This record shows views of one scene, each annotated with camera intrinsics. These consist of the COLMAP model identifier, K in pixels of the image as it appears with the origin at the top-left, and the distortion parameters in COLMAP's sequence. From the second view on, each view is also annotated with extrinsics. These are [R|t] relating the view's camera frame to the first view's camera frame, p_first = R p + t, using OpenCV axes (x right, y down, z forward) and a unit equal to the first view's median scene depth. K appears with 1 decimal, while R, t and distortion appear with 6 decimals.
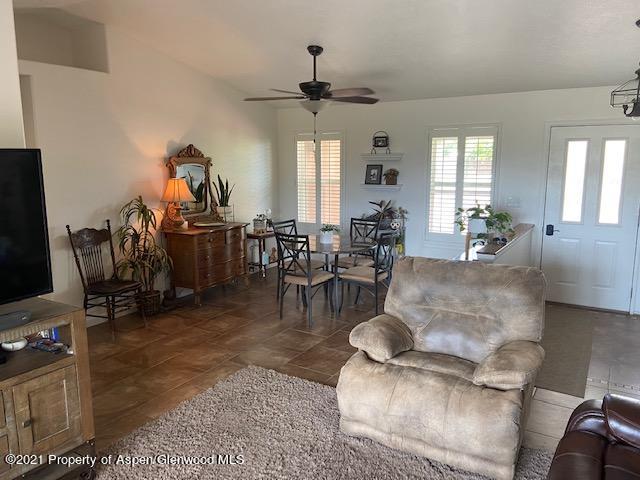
lens RADIAL K [[484.0, 0, 319.3], [0, 484.0, 237.3], [0, 0, 1]] dist [0.120672, -0.155794]
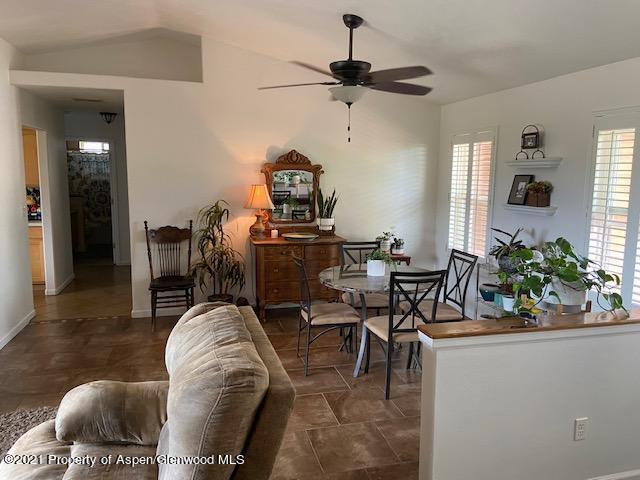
lens RADIAL K [[484.0, 0, 319.3], [0, 484.0, 237.3], [0, 0, 1]] dist [0.120672, -0.155794]
pose [[0.722994, 0.106237, -0.682637, 0.433220], [-0.125943, 0.991816, 0.020965, -0.048907], [0.679278, 0.070815, 0.730457, 0.362413]]
